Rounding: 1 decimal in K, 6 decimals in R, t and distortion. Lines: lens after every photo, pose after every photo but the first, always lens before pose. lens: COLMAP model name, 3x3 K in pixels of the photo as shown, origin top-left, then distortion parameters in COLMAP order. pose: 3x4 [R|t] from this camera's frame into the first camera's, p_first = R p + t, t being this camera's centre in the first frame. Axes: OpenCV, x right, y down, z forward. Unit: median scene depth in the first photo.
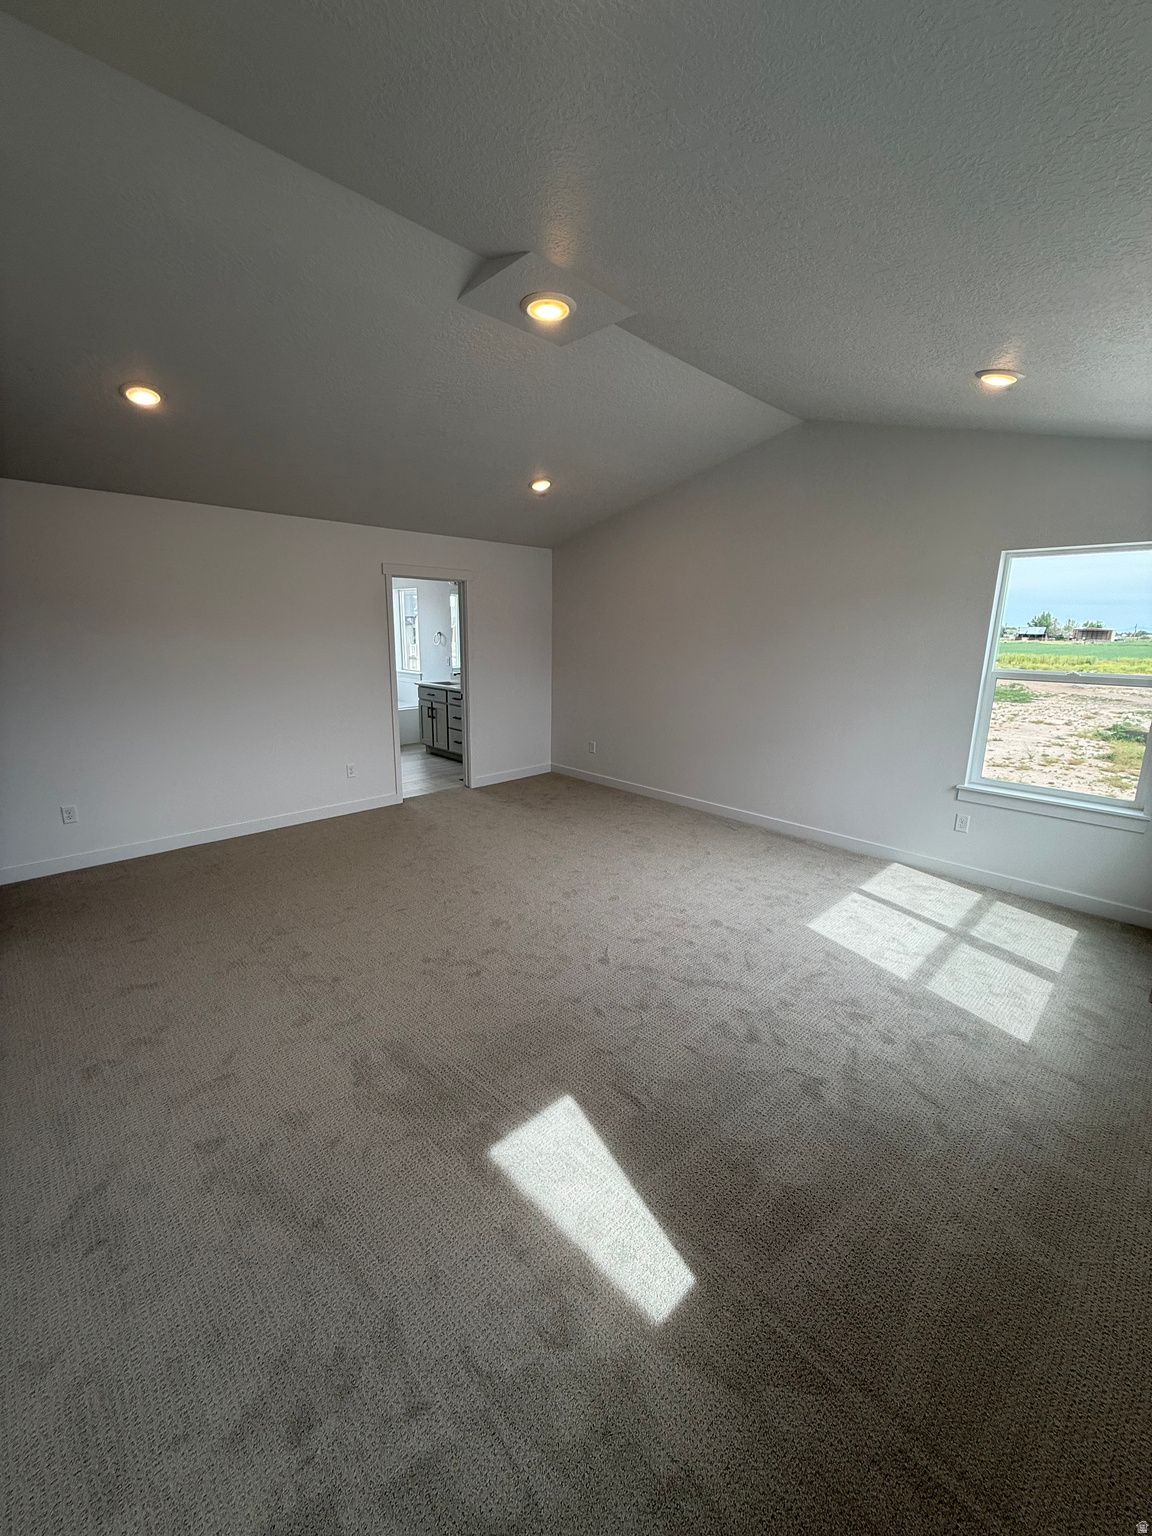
lens RADIAL K [[614.3, 0, 577.7], [0, 614.3, 765.8], [0, 0, 1]] dist [0.000050, -0.000123]
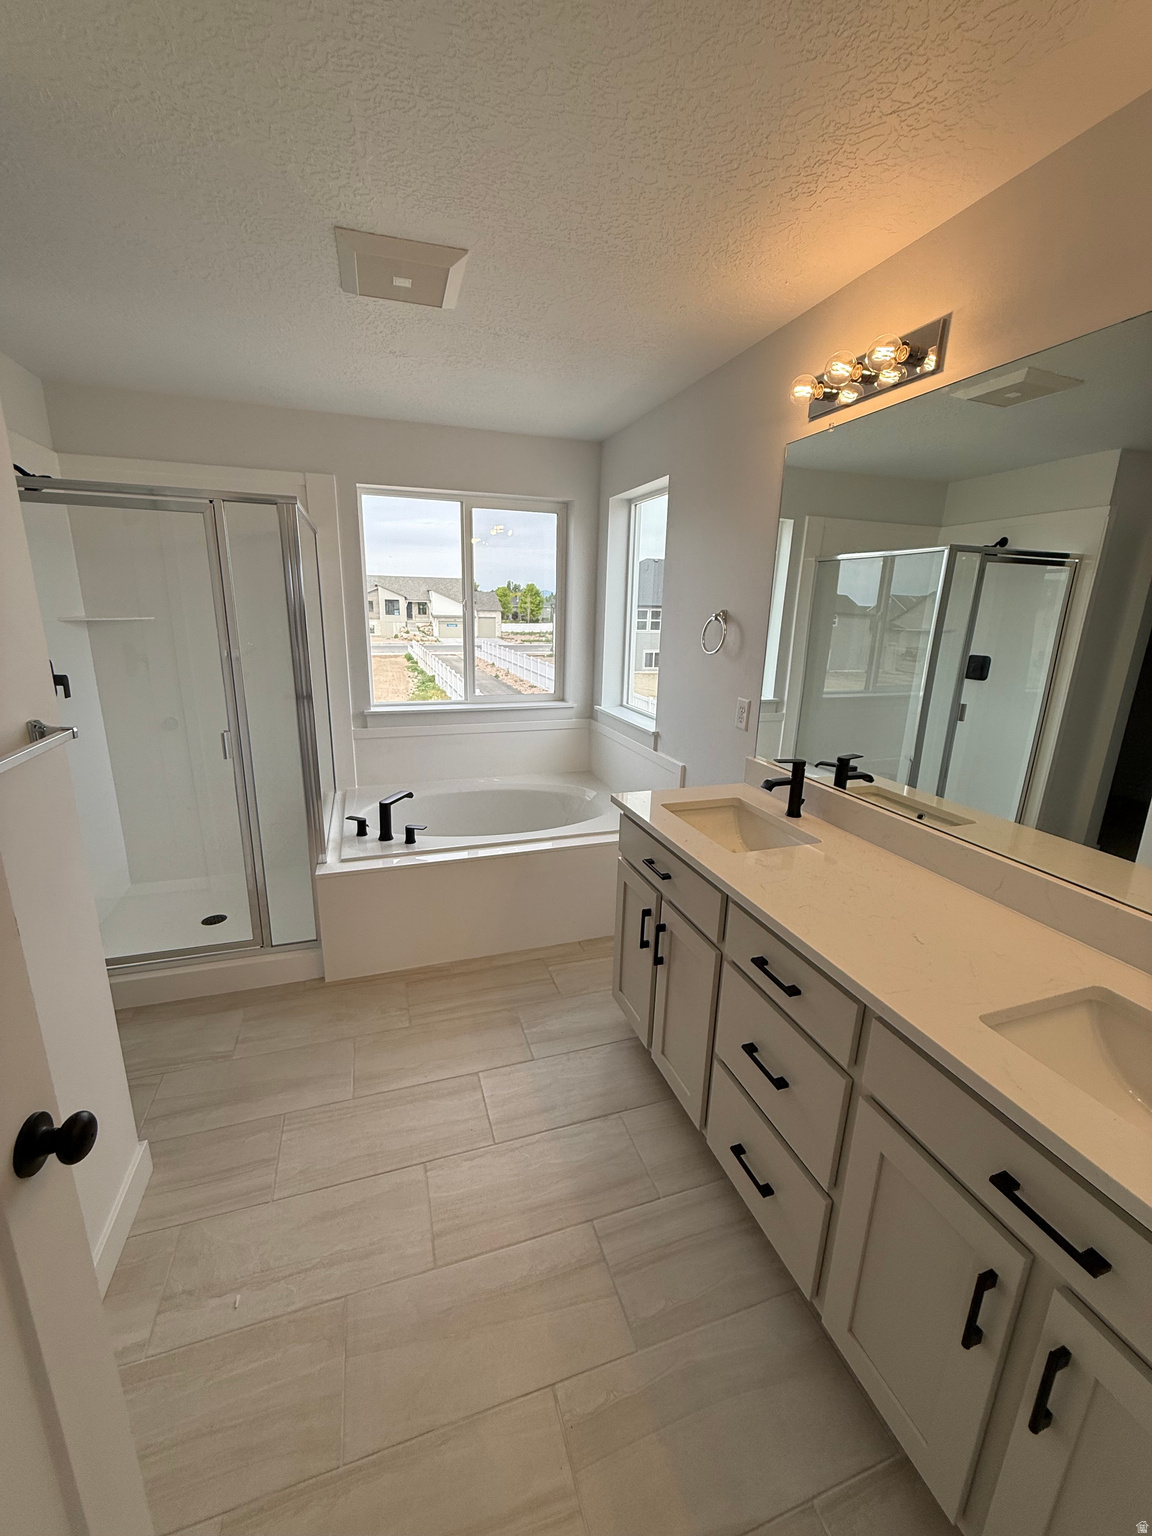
lens RADIAL K [[614.3, 0, 574.4], [0, 614.3, 766.6], [0, 0, 1]] dist [0.000050, -0.000123]
pose [[0.900504, 0.116466, -0.418960, -0.170723], [-0.099502, 0.993091, 0.062199, -0.166281], [0.423310, -0.014323, 0.905872, 0.761022]]
